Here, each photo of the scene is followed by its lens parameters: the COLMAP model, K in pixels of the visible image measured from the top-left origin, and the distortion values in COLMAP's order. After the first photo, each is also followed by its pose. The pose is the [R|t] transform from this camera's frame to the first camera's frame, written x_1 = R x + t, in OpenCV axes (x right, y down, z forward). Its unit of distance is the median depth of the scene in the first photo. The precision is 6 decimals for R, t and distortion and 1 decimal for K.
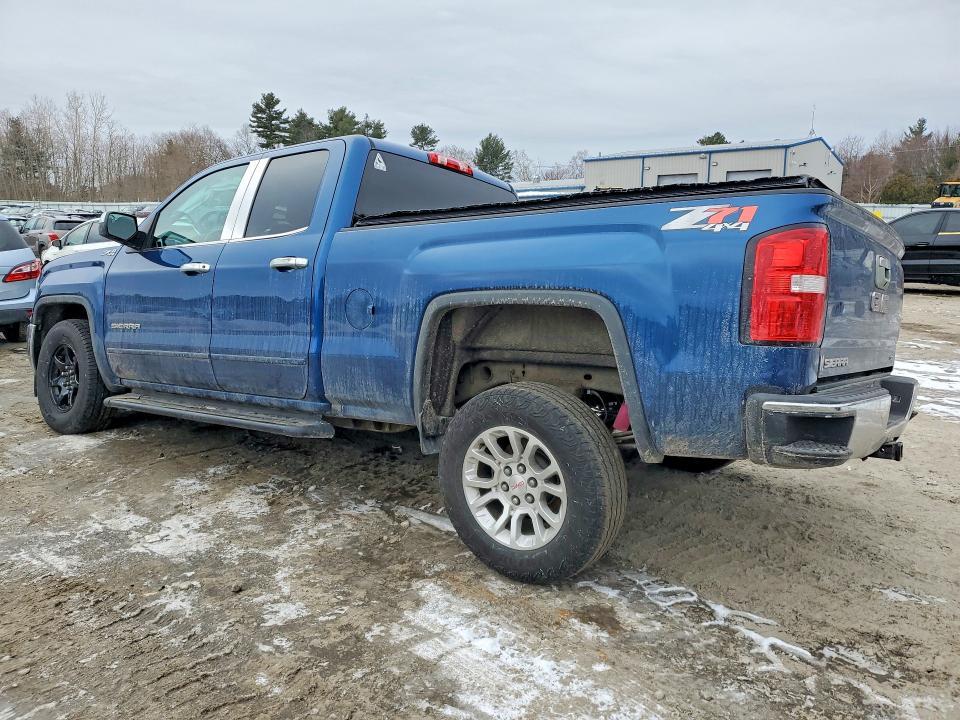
lens RADIAL K [[752.4, 0, 479.8], [0, 752.4, 361.2], [0, 0, 1]] dist [0.034861, -0.013629]
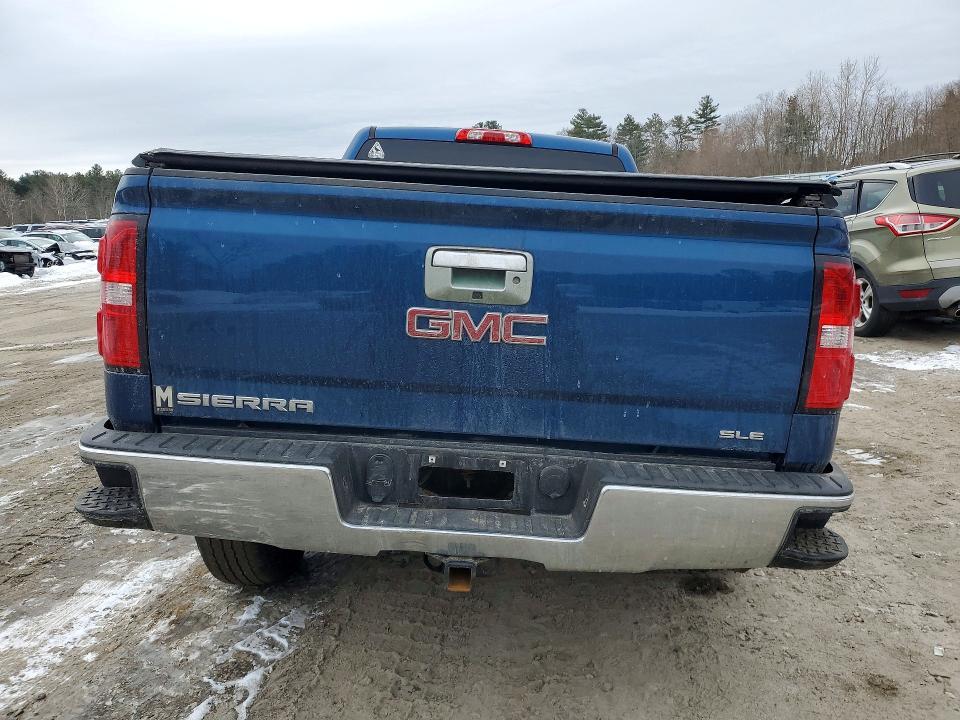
lens RADIAL K [[752.4, 0, 479.4], [0, 752.4, 356.8], [0, 0, 1]] dist [0.034861, -0.013629]
pose [[0.585759, 0.110628, -0.802899, 1.062207], [-0.080783, 0.993677, 0.077978, -0.103660], [0.806449, 0.019185, 0.590992, 0.685921]]
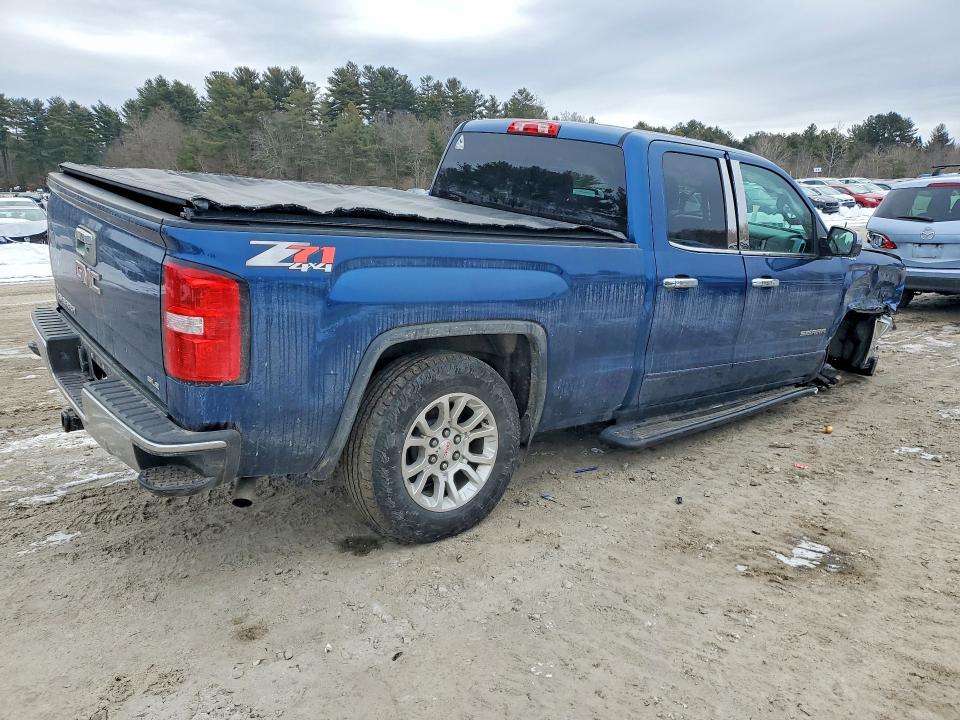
lens RADIAL K [[752.4, 0, 477.7], [0, 752.4, 362.7], [0, 0, 1]] dist [0.034861, -0.013629]
pose [[-0.241791, 0.201206, -0.949238, 1.417113], [-0.159215, 0.956779, 0.243360, -0.299852], [0.957177, 0.209975, -0.199306, 1.781084]]
